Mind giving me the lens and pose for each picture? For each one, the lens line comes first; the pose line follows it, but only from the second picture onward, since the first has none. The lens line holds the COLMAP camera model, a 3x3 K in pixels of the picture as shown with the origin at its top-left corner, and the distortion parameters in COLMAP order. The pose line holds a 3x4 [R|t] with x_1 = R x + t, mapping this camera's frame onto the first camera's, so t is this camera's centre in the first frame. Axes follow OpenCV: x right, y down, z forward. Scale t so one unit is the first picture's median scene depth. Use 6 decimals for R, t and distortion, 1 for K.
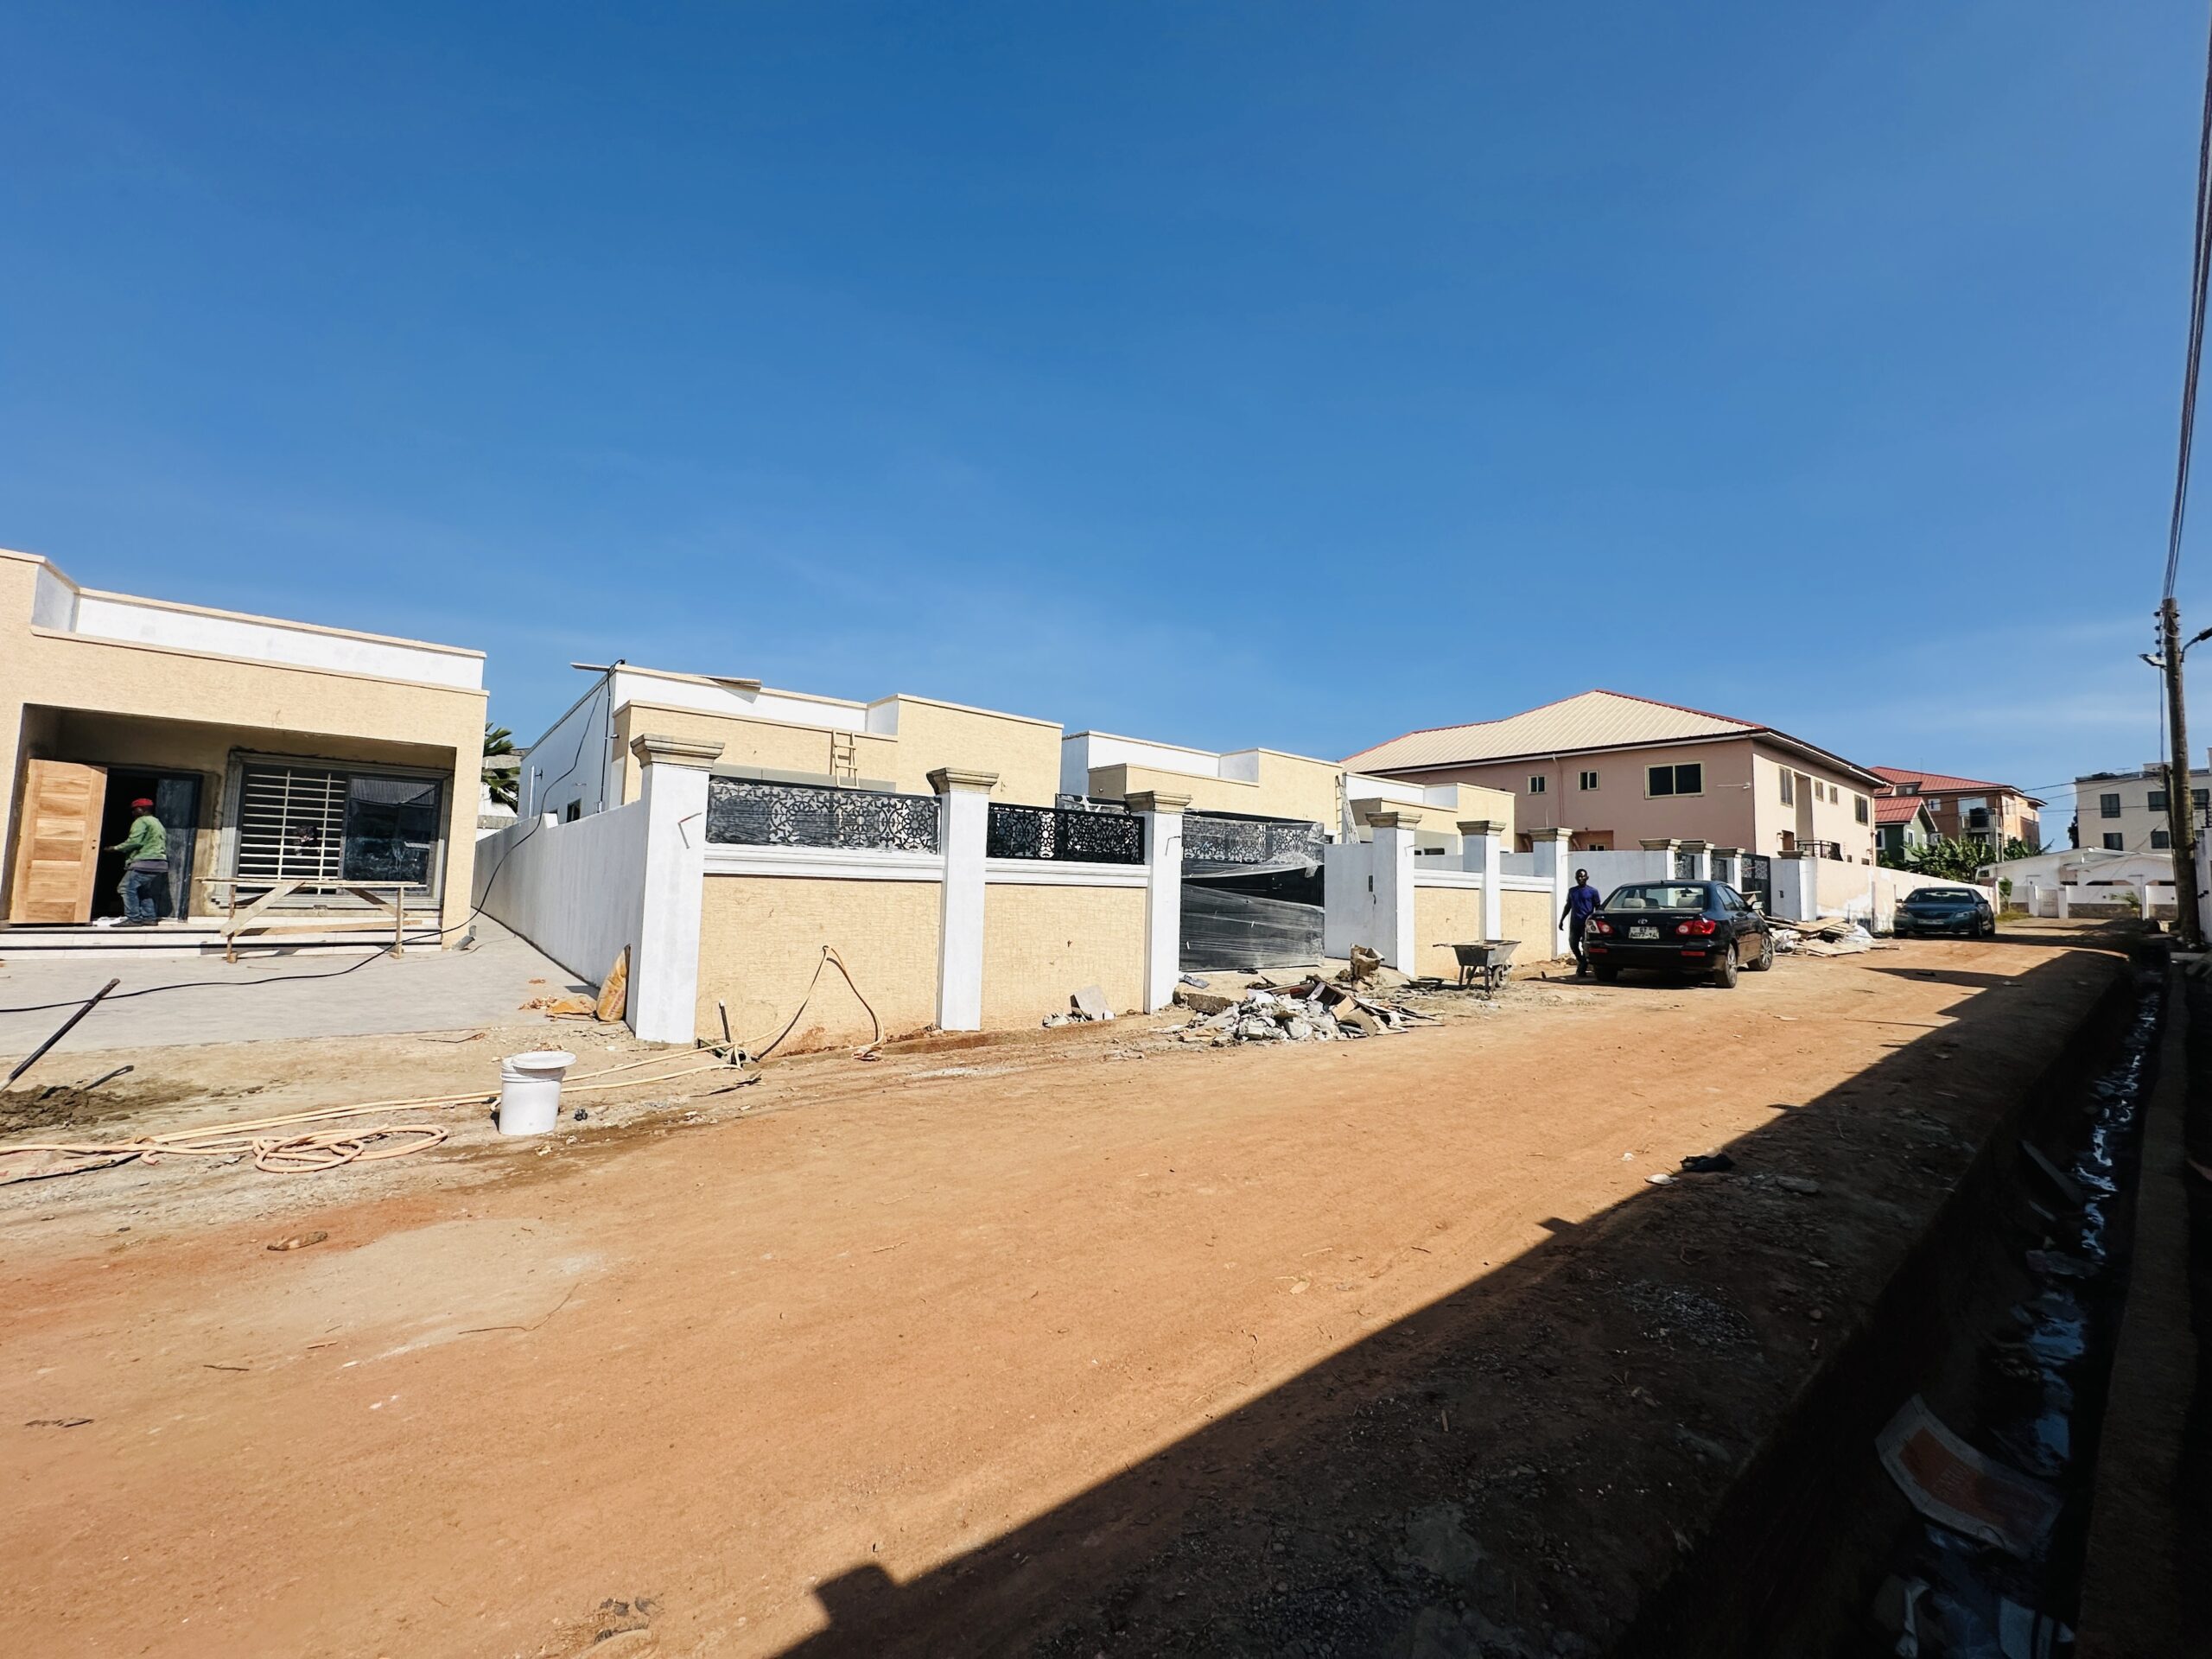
lens RADIAL K [[887.3, 0, 1105.3], [0, 887.3, 828.6], [0, 0, 1]] dist [-0.001703, 0.000670]
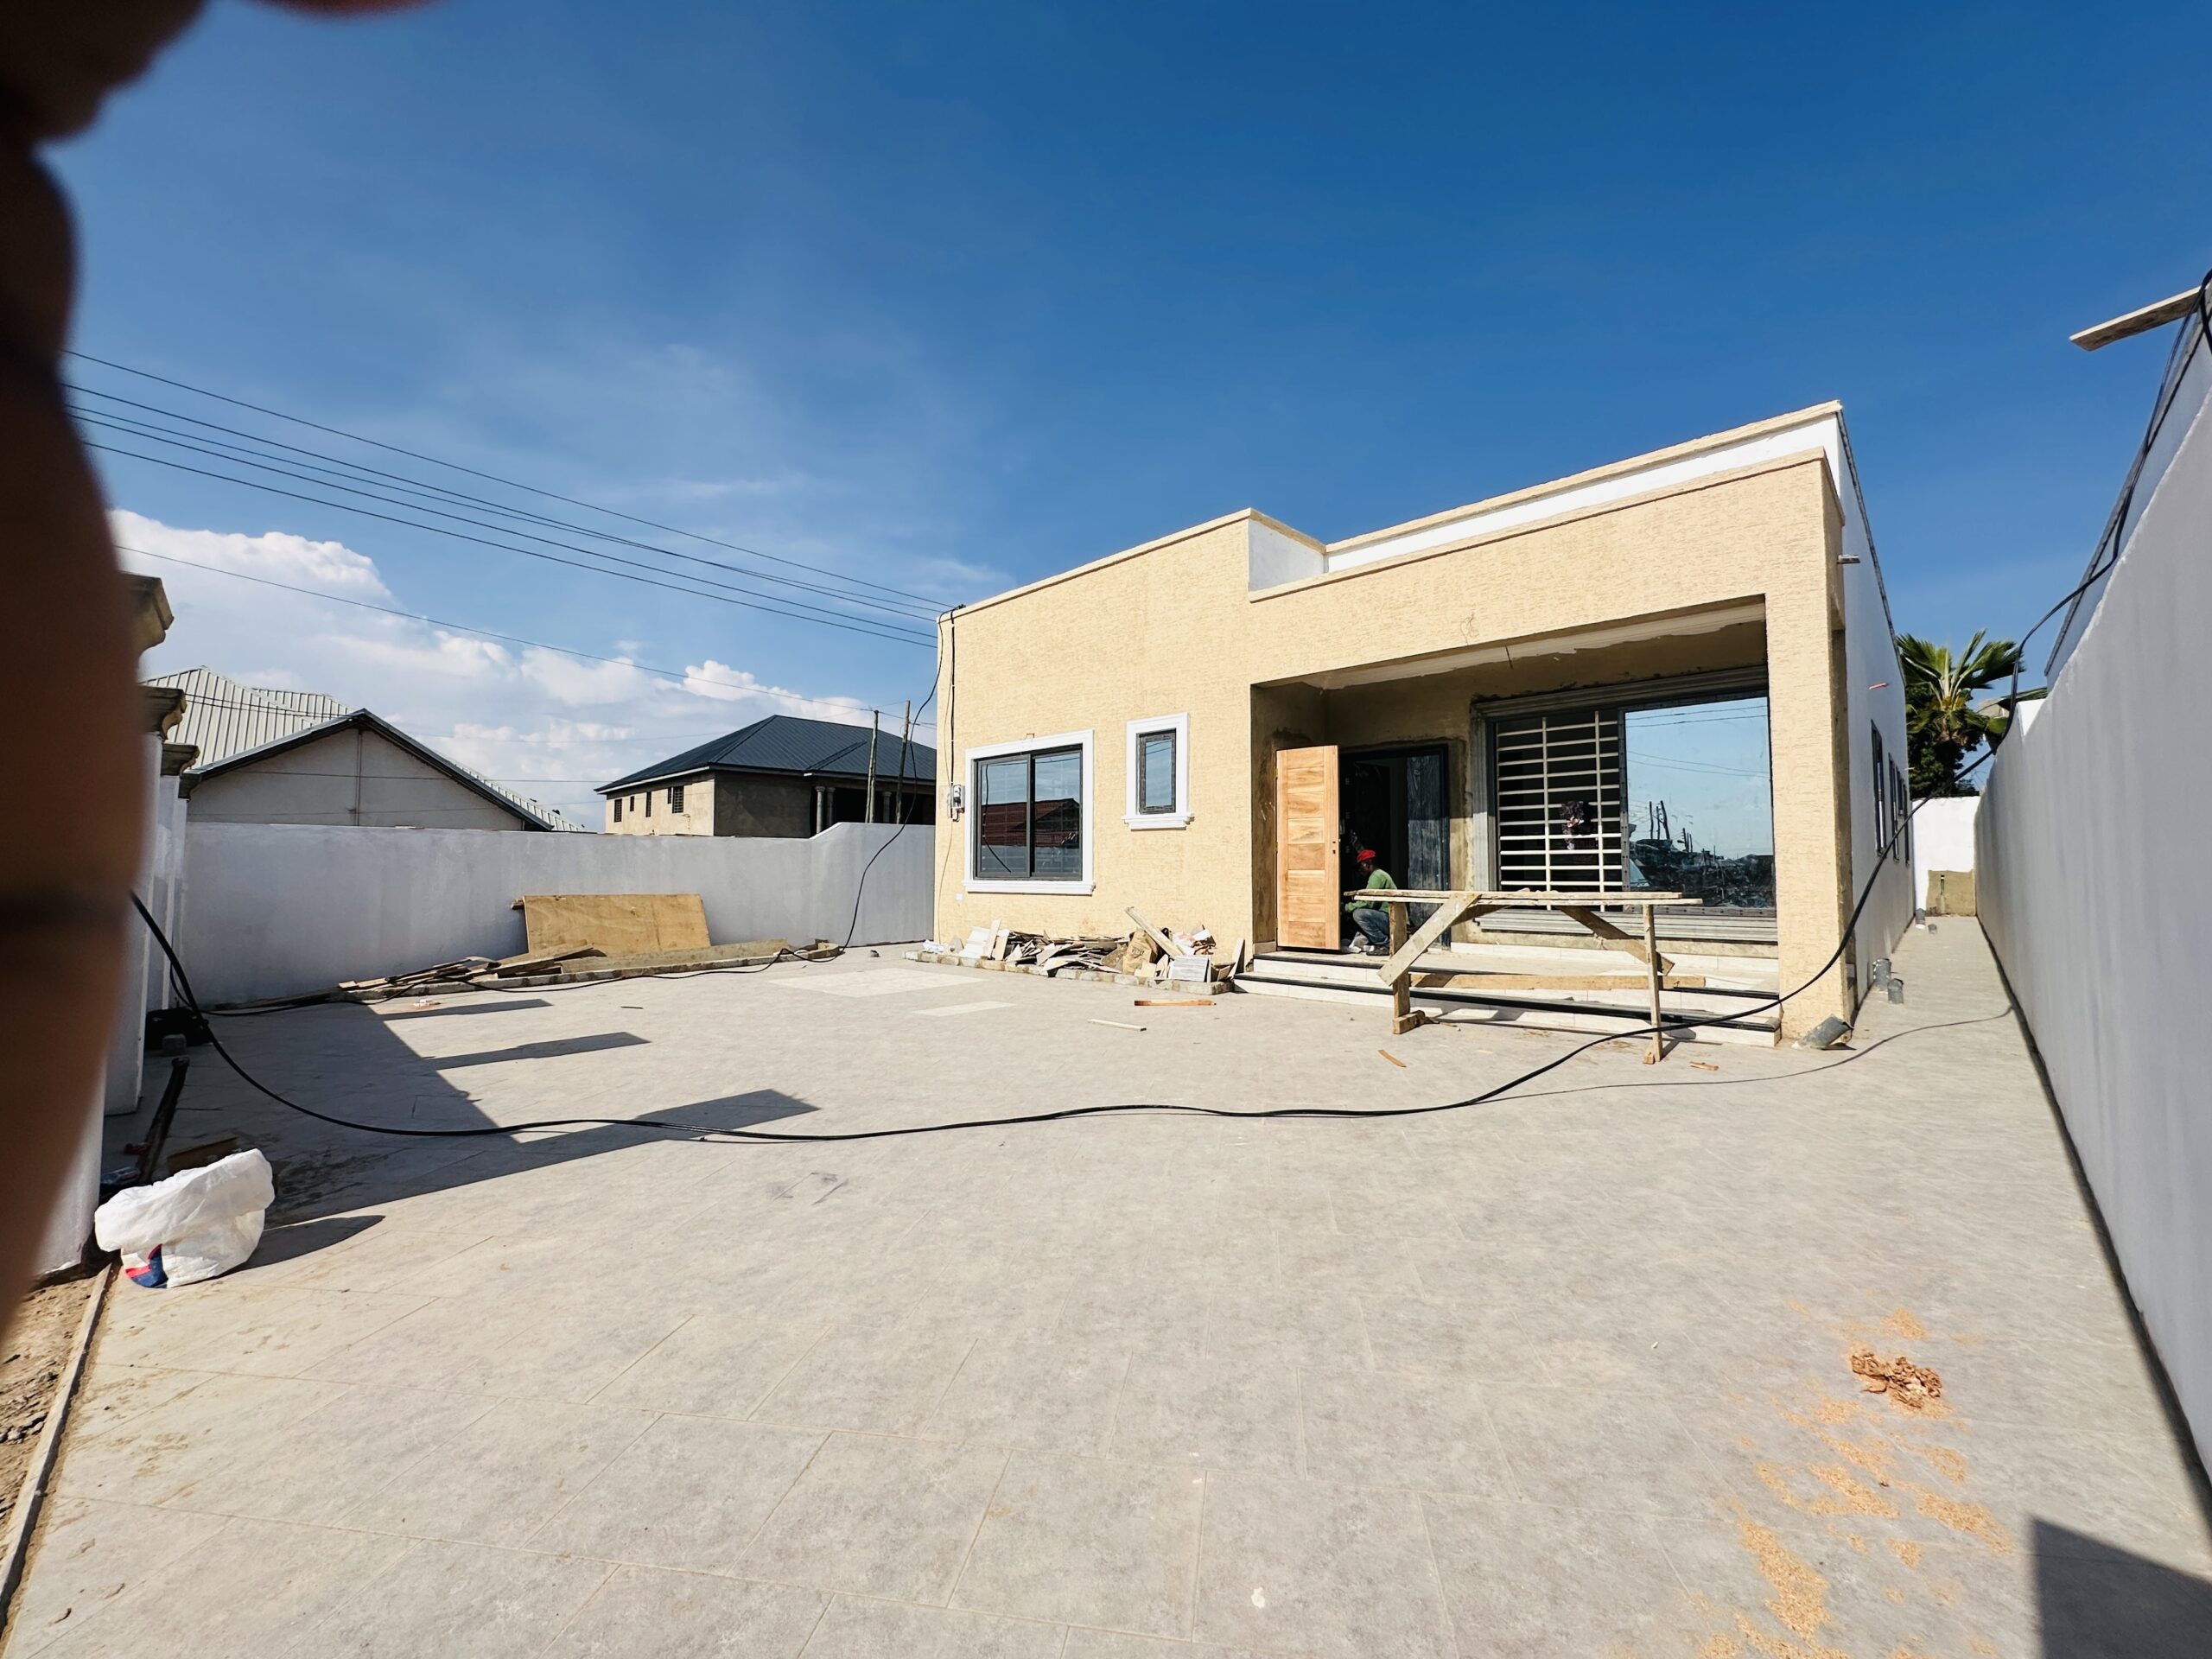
lens RADIAL K [[887.3, 0, 1107.1], [0, 887.3, 827.2], [0, 0, 1]] dist [-0.001703, 0.000670]
pose [[0.128469, -0.081262, -0.988379, -0.481366], [0.076111, 0.994506, -0.071873, 0.050407], [0.988789, -0.065993, 0.133948, 0.859308]]
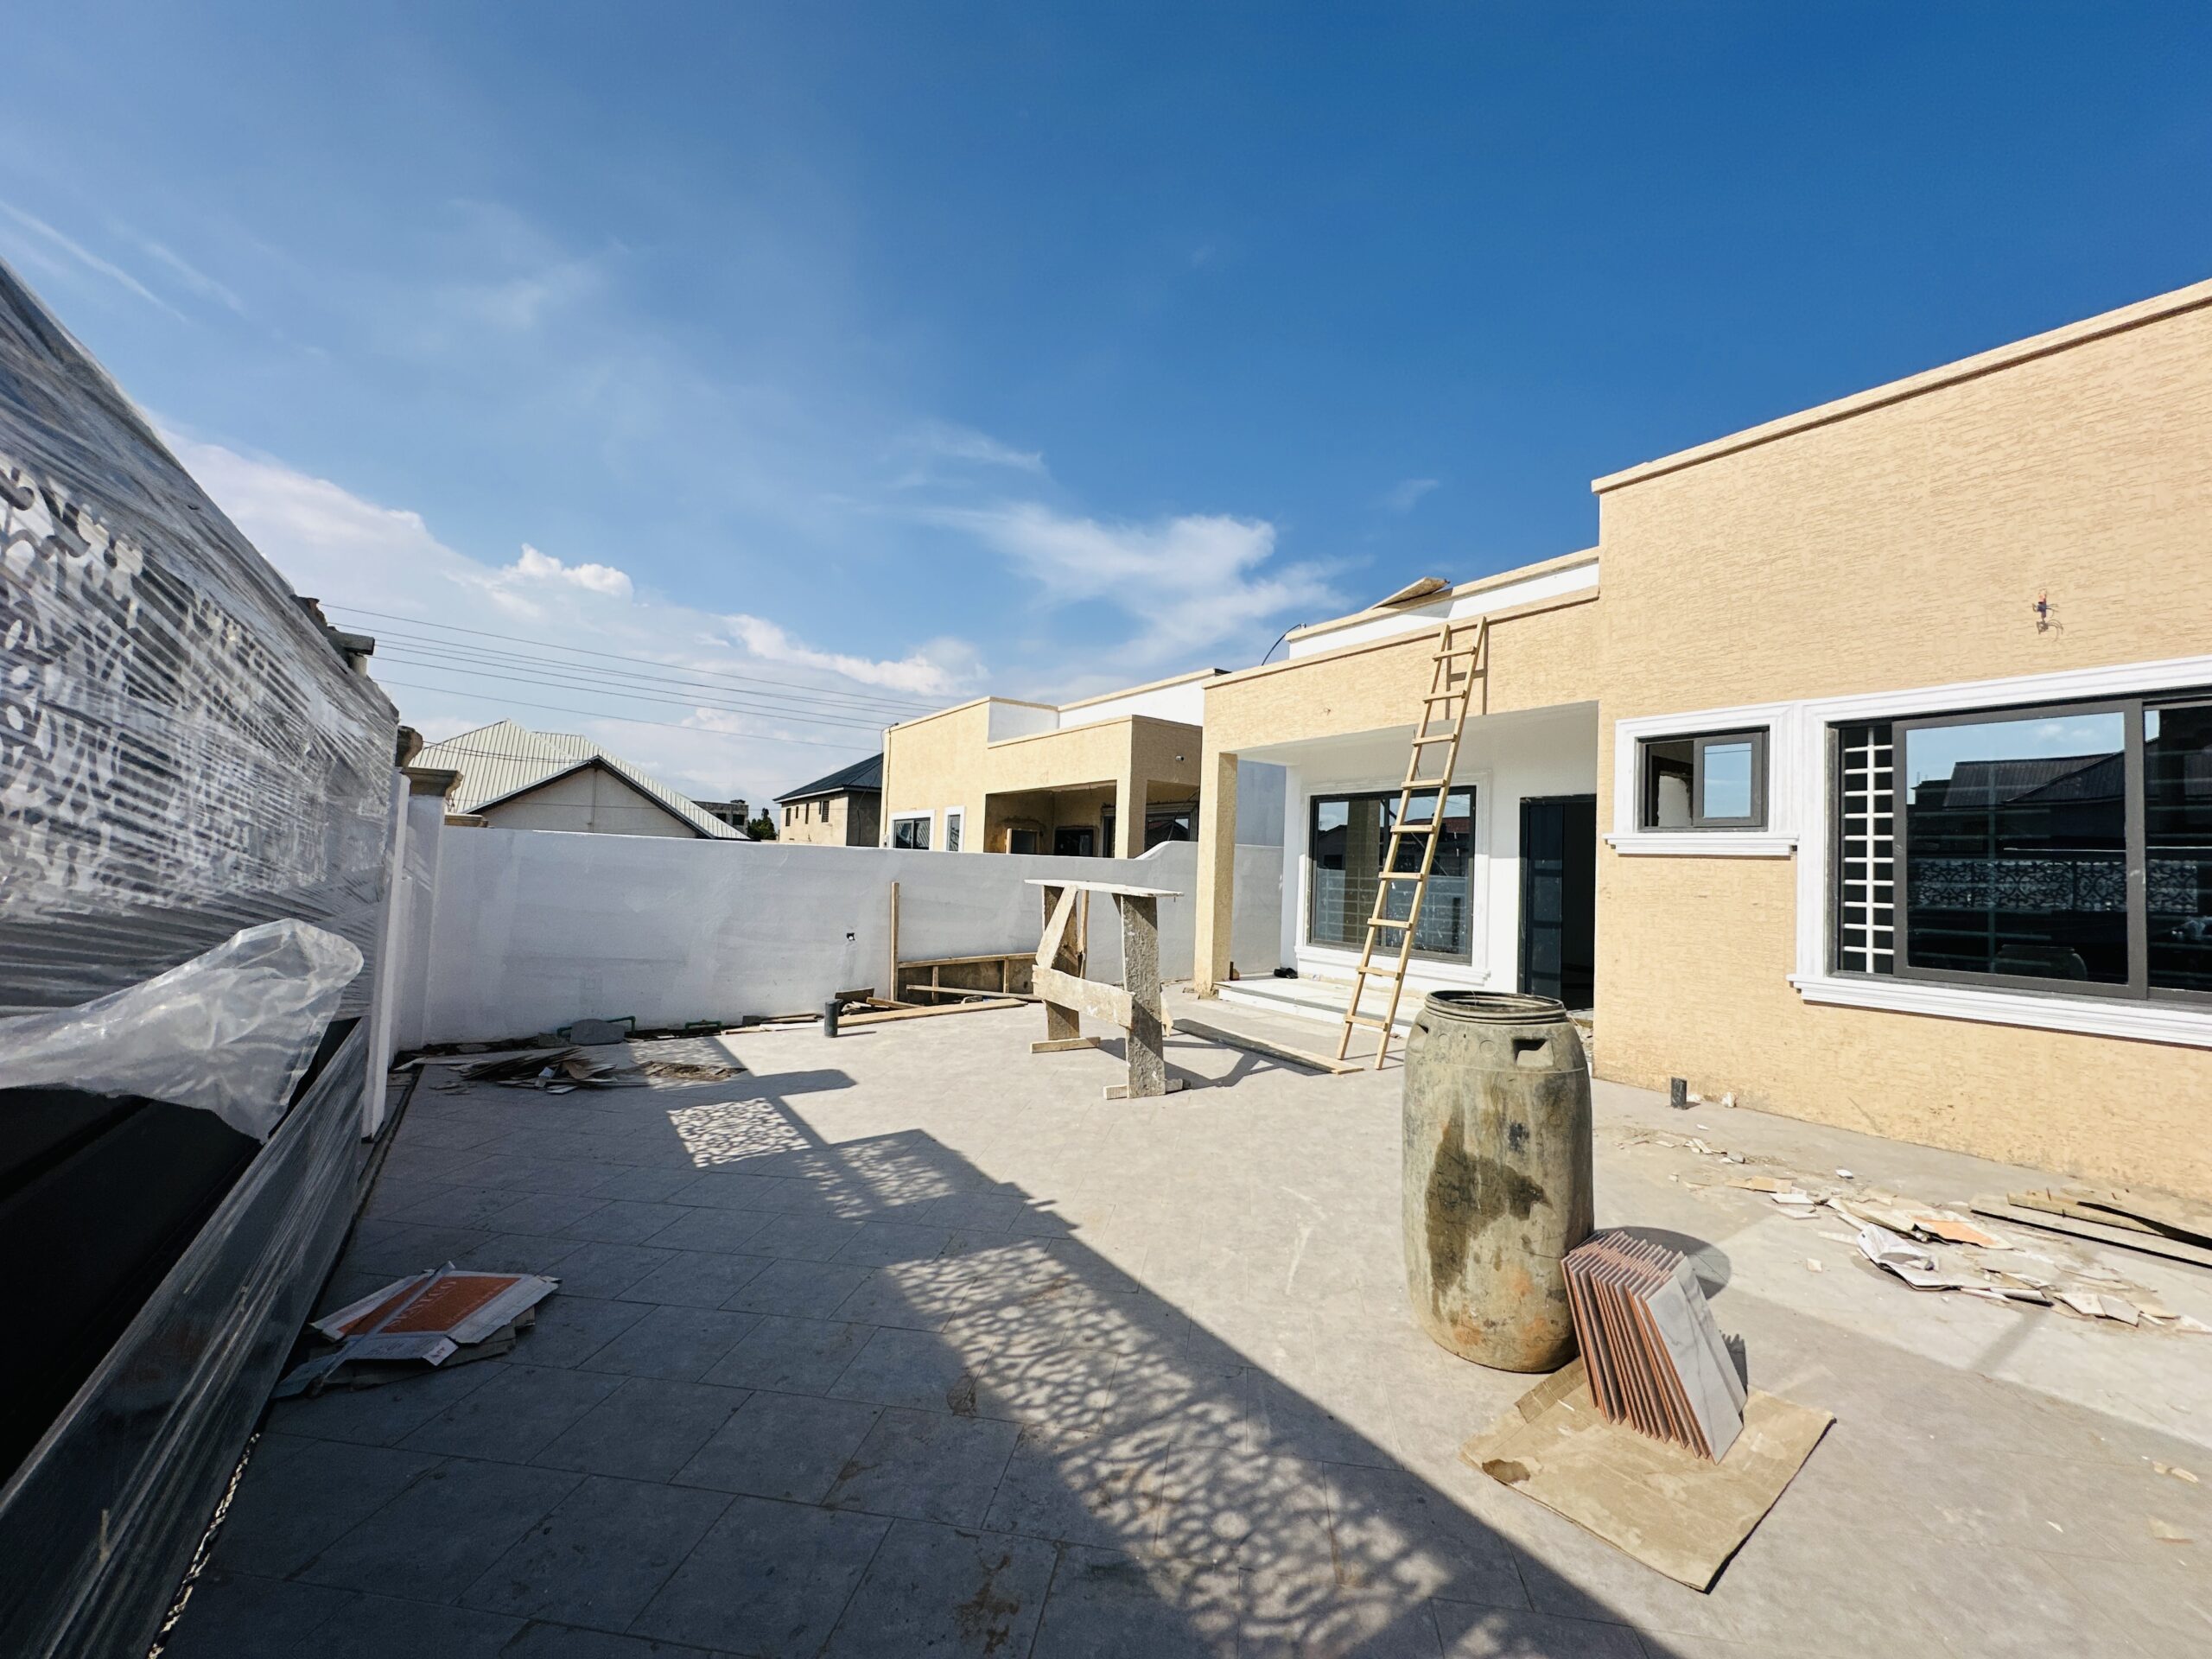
lens RADIAL K [[887.3, 0, 1103.9], [0, 887.3, 815.7], [0, 0, 1]] dist [-0.001703, 0.000670]
pose [[-0.073300, -0.097604, -0.992522, 0.313077], [0.026377, 0.994662, -0.099762, 0.060359], [0.996961, -0.033492, -0.070334, 1.510818]]
